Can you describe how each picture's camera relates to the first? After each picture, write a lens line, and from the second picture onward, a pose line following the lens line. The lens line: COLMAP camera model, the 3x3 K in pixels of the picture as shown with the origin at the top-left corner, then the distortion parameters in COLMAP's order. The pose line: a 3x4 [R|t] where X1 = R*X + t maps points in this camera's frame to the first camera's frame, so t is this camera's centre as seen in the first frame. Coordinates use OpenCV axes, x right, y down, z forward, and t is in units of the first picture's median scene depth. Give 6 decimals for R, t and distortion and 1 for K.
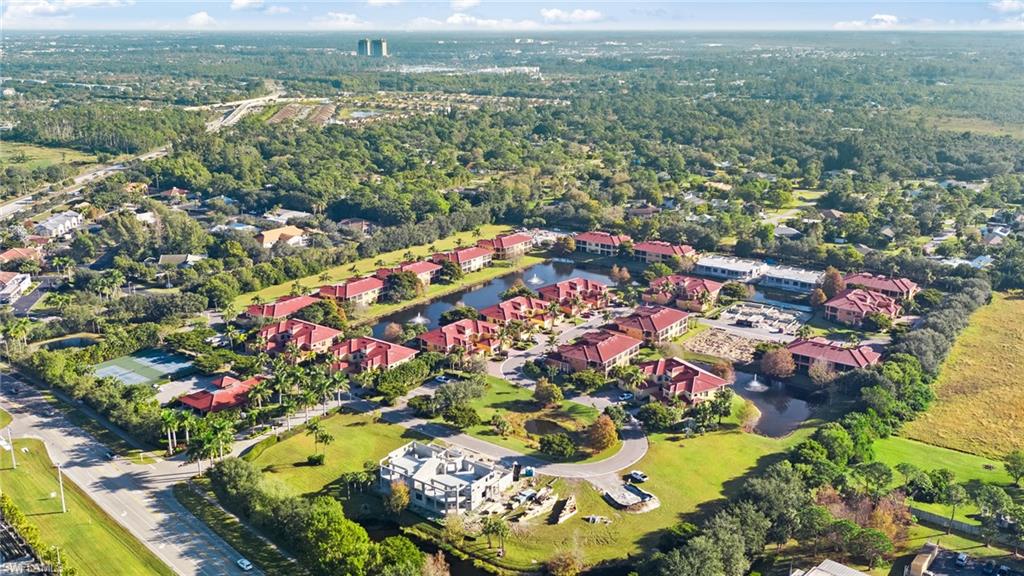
lens RADIAL K [[908.1, 0, 512.0], [0, 908.1, 288.0], [0, 0, 1]] dist [0.005880, 0.003693]
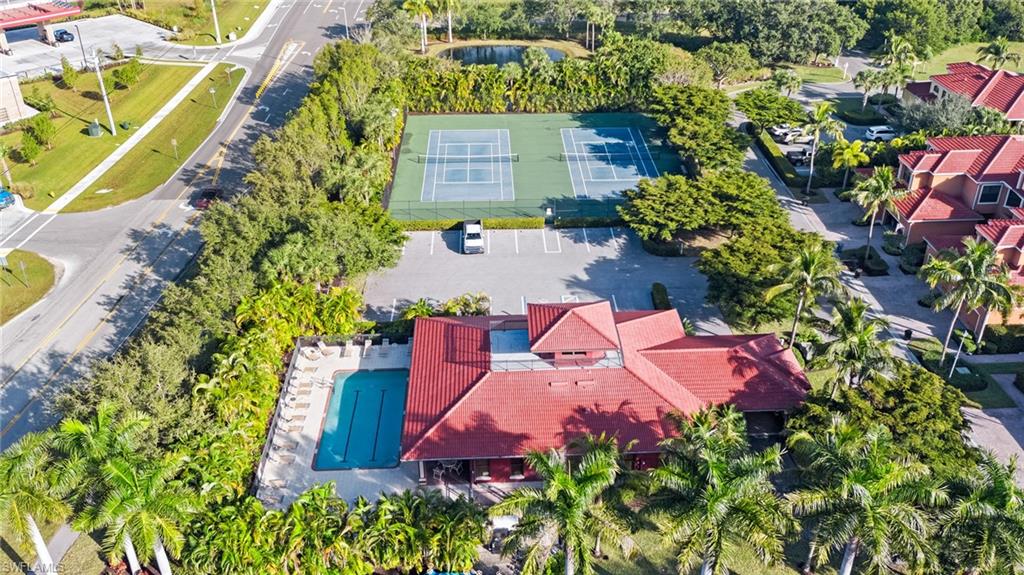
lens RADIAL K [[908.1, 0, 512.0], [0, 908.1, 287.5], [0, 0, 1]] dist [0.005880, 0.003693]
pose [[0.640762, 0.381049, -0.666503, -0.155863], [-0.206267, 0.921661, 0.328626, 0.021016], [0.739512, -0.073093, 0.669163, 0.721695]]
